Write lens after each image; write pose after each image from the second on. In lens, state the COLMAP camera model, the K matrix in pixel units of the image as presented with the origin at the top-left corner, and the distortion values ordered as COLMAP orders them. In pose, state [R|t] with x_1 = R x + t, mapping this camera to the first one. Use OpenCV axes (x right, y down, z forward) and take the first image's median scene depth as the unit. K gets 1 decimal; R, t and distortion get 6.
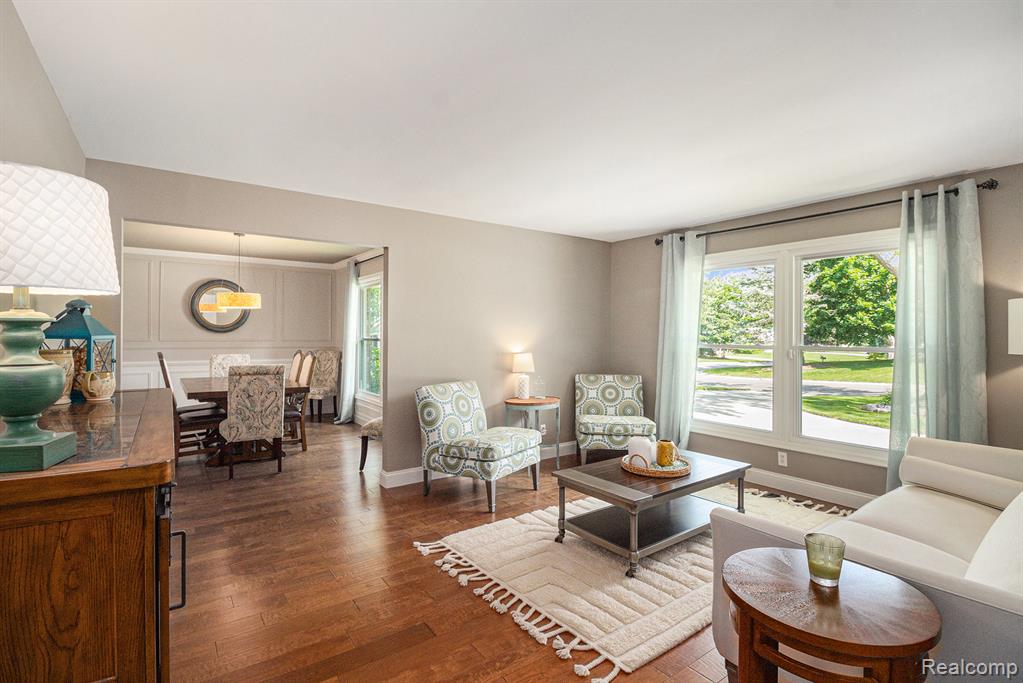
lens RADIAL K [[489.7, 0, 507.7], [0, 489.7, 331.9], [0, 0, 1]] dist [0.001099, -0.003827]
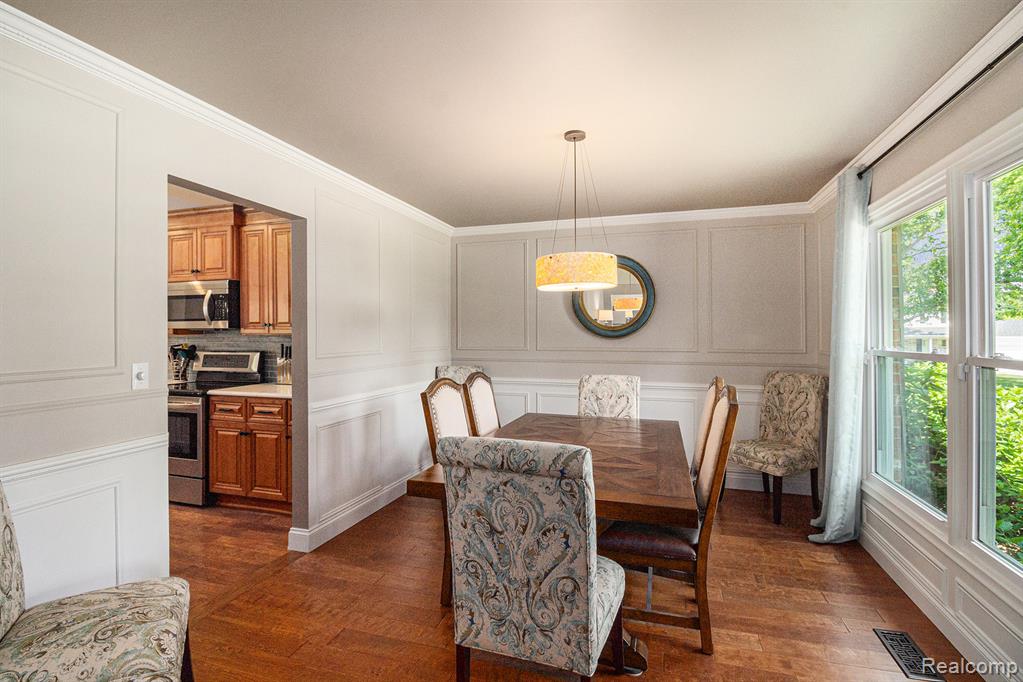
lens RADIAL K [[489.7, 0, 506.0], [0, 489.7, 332.5], [0, 0, 1]] dist [0.001099, -0.003827]
pose [[0.598018, -0.013604, -0.801368, -0.156359], [0.009727, 0.999905, -0.009715, -0.001226], [0.801424, -0.001985, 0.598093, 0.502946]]
